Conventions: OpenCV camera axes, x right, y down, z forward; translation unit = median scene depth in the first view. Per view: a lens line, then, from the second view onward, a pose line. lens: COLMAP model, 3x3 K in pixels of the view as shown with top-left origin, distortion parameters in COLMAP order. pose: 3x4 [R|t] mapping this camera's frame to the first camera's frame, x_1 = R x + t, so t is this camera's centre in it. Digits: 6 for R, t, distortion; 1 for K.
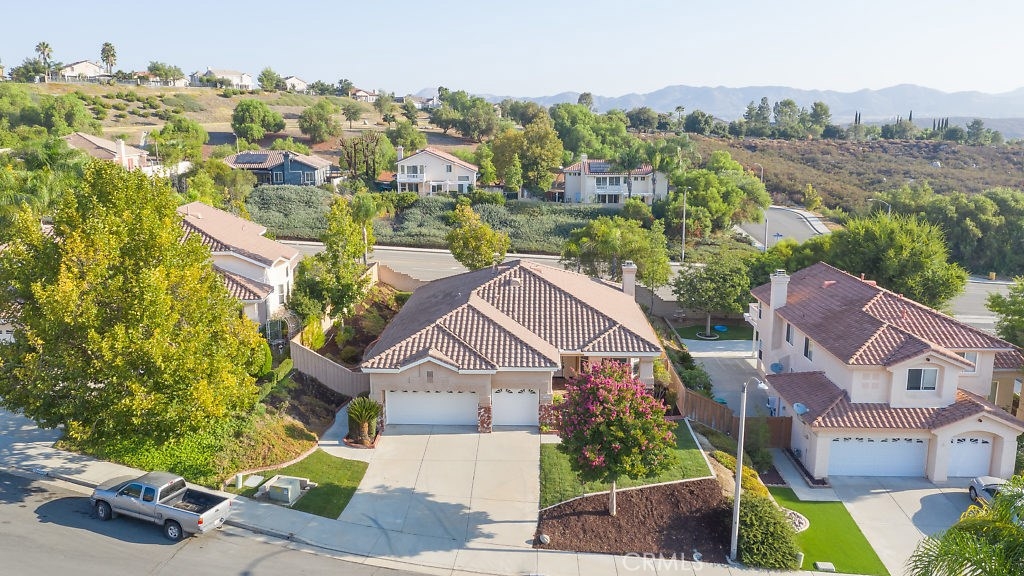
lens RADIAL K [[802.7, 0, 512.0], [0, 802.7, 288.0], [0, 0, 1]] dist [-0.018092, 0.052061]
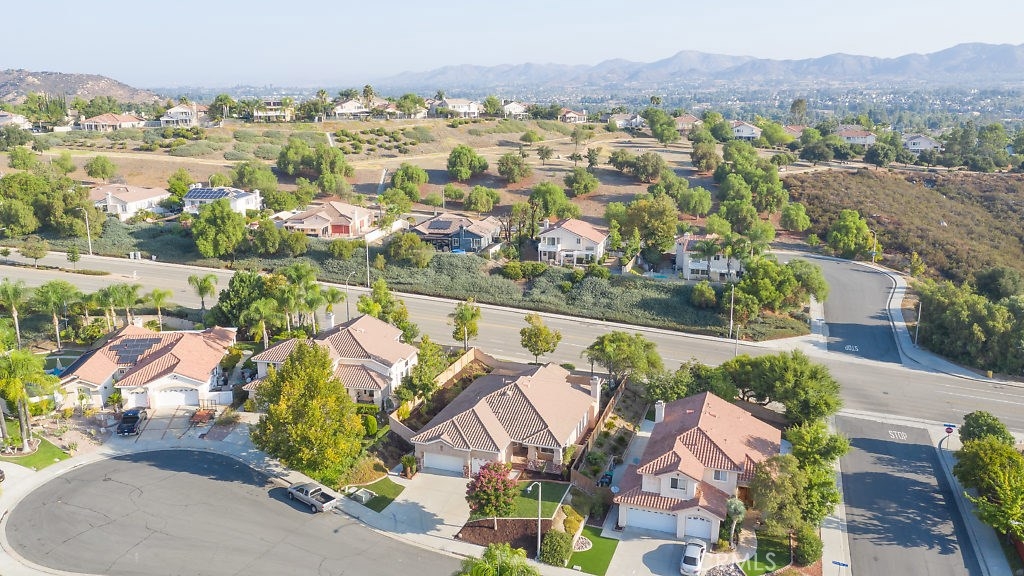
lens RADIAL K [[802.7, 0, 512.0], [0, 802.7, 288.0], [0, 0, 1]] dist [-0.018092, 0.052061]
pose [[0.953353, 0.069412, -0.293769, 0.640172], [-0.056254, 0.997008, 0.053015, -0.413882], [0.296570, -0.034016, 0.954405, -0.886887]]
